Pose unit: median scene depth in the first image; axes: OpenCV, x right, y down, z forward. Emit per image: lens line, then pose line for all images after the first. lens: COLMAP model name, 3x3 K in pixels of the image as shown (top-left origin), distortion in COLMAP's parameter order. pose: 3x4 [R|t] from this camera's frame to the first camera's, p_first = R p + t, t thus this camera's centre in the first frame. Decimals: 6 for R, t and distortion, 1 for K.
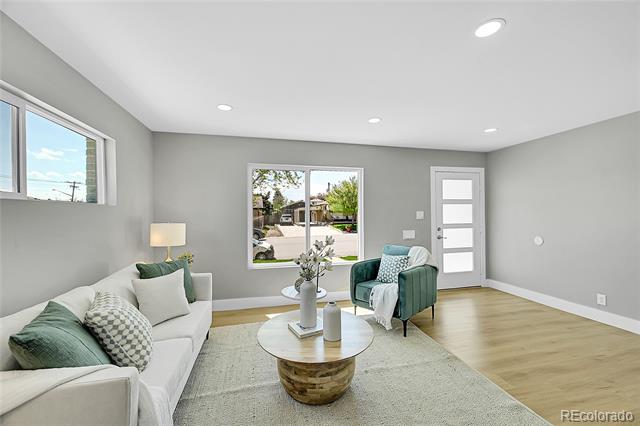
lens RADIAL K [[255.8, 0, 320.0], [0, 255.8, 213.0], [0, 0, 1]] dist [-0.001720, -0.000116]
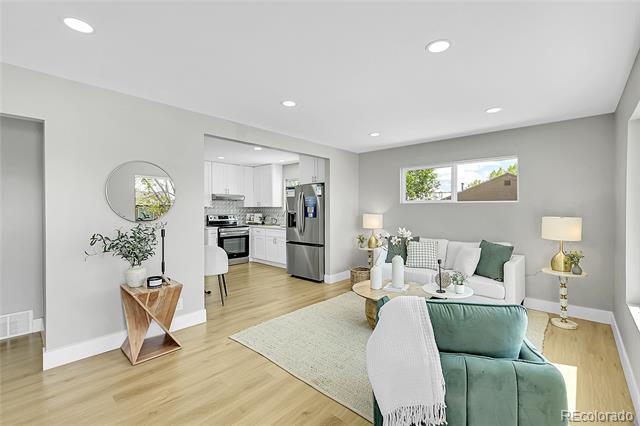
lens RADIAL K [[277.8, 0, 320.0], [0, 277.8, 213.0], [0, 0, 1]] dist [0.000403, 0.000016]
pose [[-0.835686, 0.016858, -0.548949, 0.772127], [0.012538, 0.999854, 0.011617, 0.002308], [0.549065, 0.002825, -0.835775, 1.357003]]
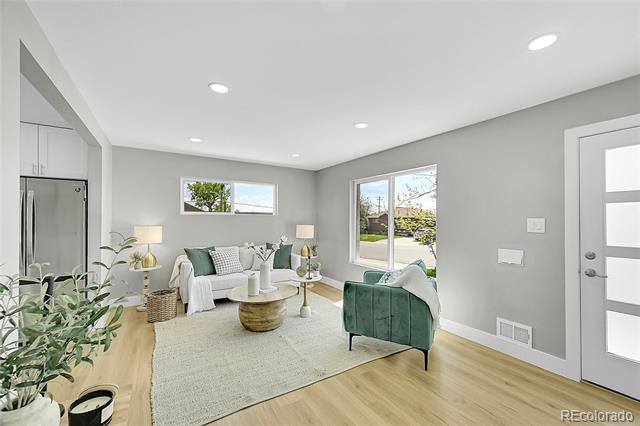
lens RADIAL K [[274.3, 0, 320.0], [0, 274.3, 213.0], [0, 0, 1]] dist [0.008620, 0.000227]
pose [[0.309894, -0.010562, -0.950712, 1.150537], [0.000706, 0.999941, -0.010879, -0.016463], [0.950771, 0.002700, 0.309883, 0.518516]]
